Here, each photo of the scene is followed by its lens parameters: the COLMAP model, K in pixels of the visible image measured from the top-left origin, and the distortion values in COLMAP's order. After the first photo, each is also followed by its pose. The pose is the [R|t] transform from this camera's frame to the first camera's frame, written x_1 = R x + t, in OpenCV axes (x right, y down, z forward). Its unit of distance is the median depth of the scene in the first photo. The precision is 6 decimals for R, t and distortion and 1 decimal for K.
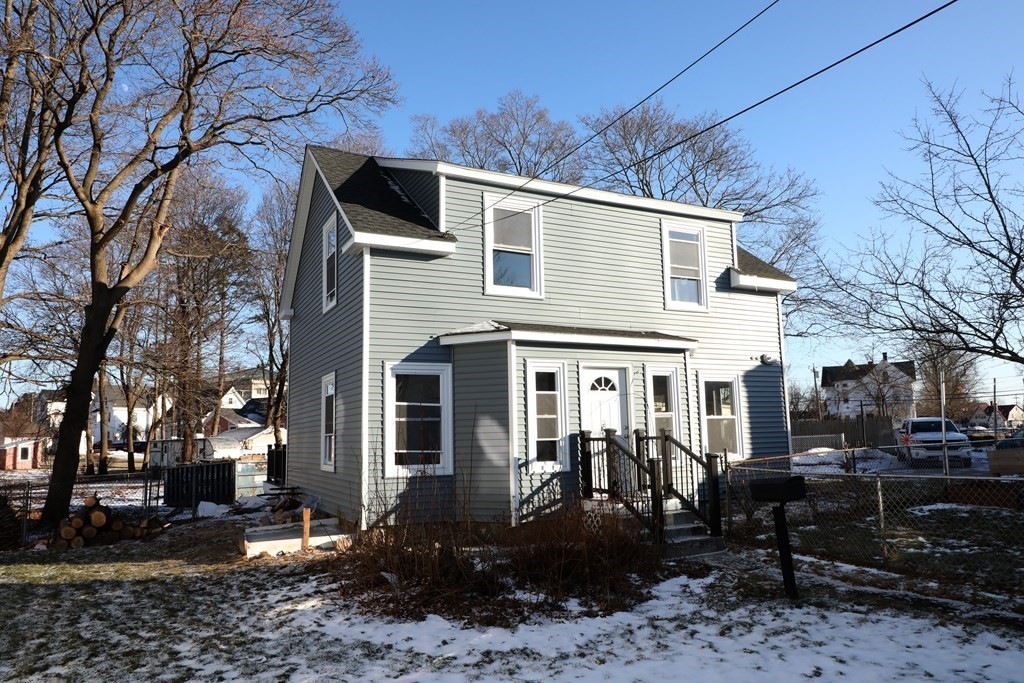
lens RADIAL K [[693.3, 0, 512.0], [0, 693.3, 341.5], [0, 0, 1]] dist [-0.040006, 0.002566]
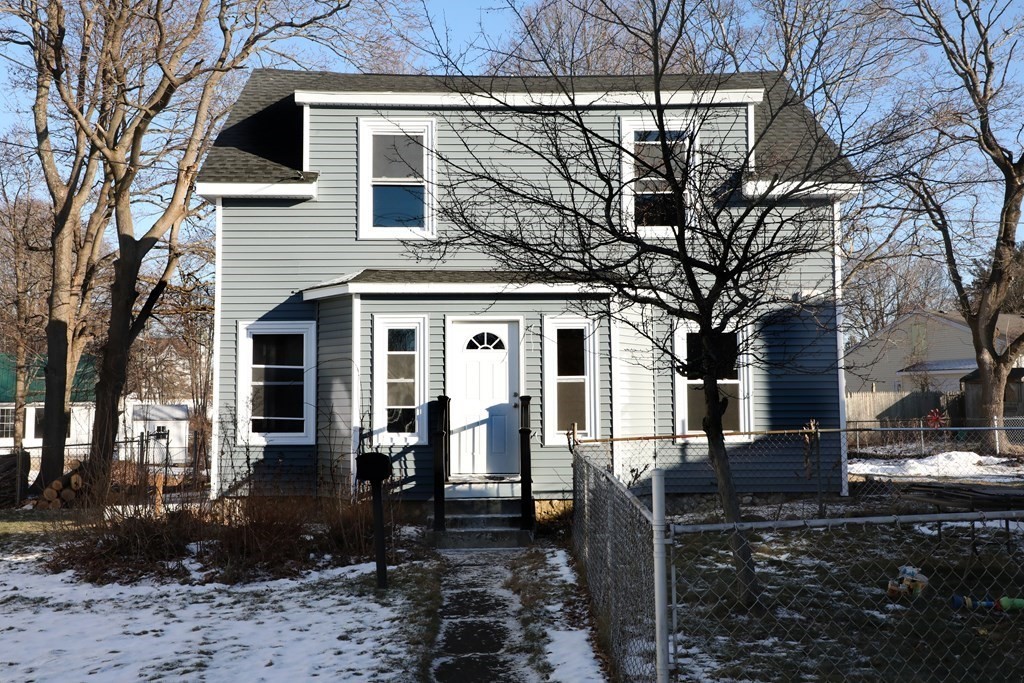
lens RADIAL K [[1015.5, 0, 512.0], [0, 1015.5, 341.5], [0, 0, 1]] dist [0.073173, 0.006686]
pose [[0.896769, -0.012250, -0.442329, 0.726745], [0.044694, 0.997012, 0.063000, -0.013207], [0.440235, -0.076266, 0.894638, -0.062611]]
